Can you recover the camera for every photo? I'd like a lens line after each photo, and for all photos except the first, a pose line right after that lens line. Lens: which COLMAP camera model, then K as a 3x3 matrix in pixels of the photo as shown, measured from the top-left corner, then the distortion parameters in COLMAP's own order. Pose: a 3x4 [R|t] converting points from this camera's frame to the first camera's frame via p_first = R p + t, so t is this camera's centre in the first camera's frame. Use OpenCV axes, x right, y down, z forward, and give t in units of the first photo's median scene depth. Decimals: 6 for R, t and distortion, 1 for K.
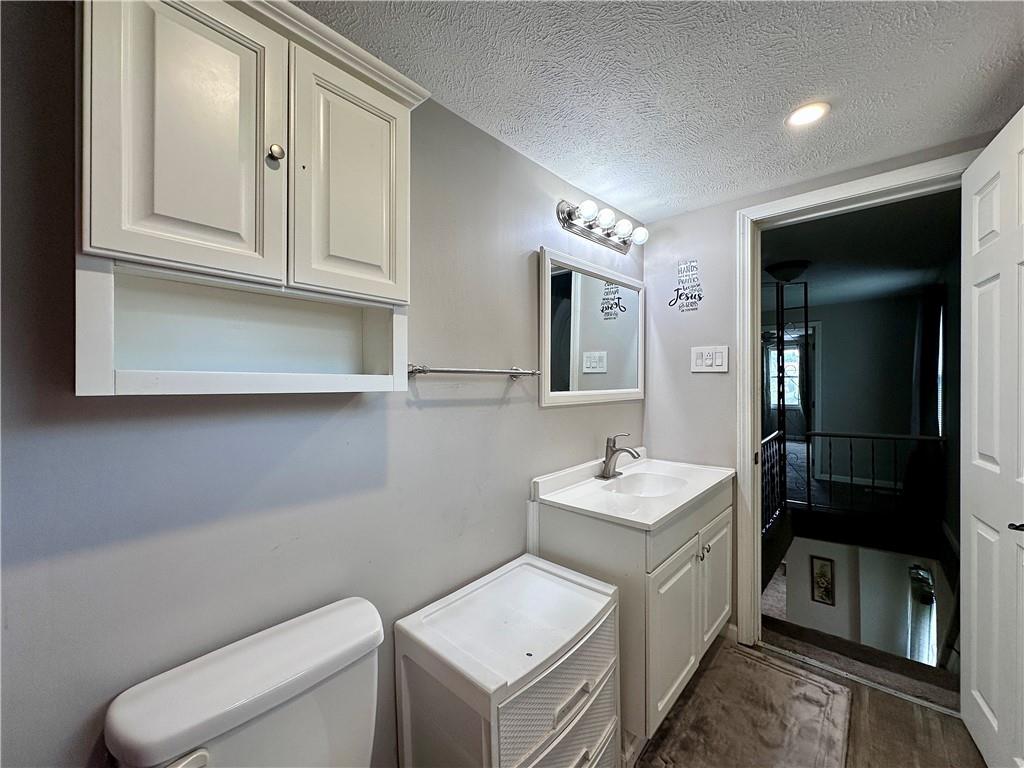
lens RADIAL K [[407.4, 0, 511.5], [0, 407.4, 380.7], [0, 0, 1]] dist [-0.003090, 0.000885]
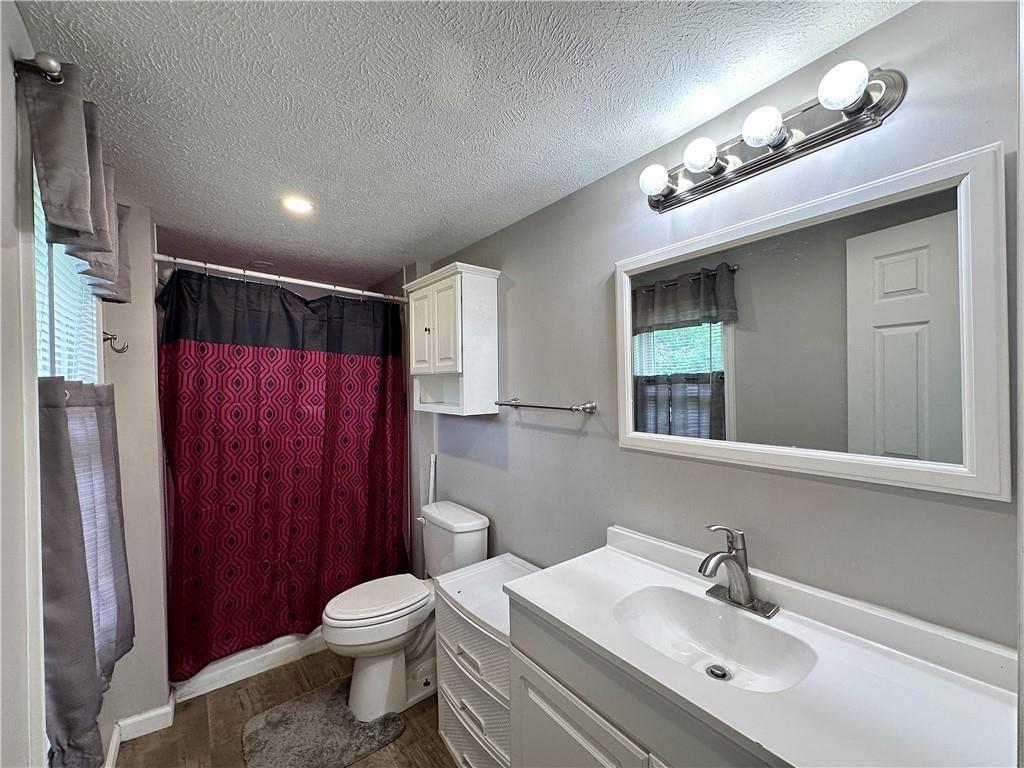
lens RADIAL K [[407.4, 0, 511.9], [0, 407.4, 386.2], [0, 0, 1]] dist [-0.003090, 0.000885]
pose [[-0.166845, 0.002900, -0.985979, 1.058256], [0.004392, 0.999988, 0.002198, -0.075106], [0.985973, -0.003963, -0.166856, 1.004538]]
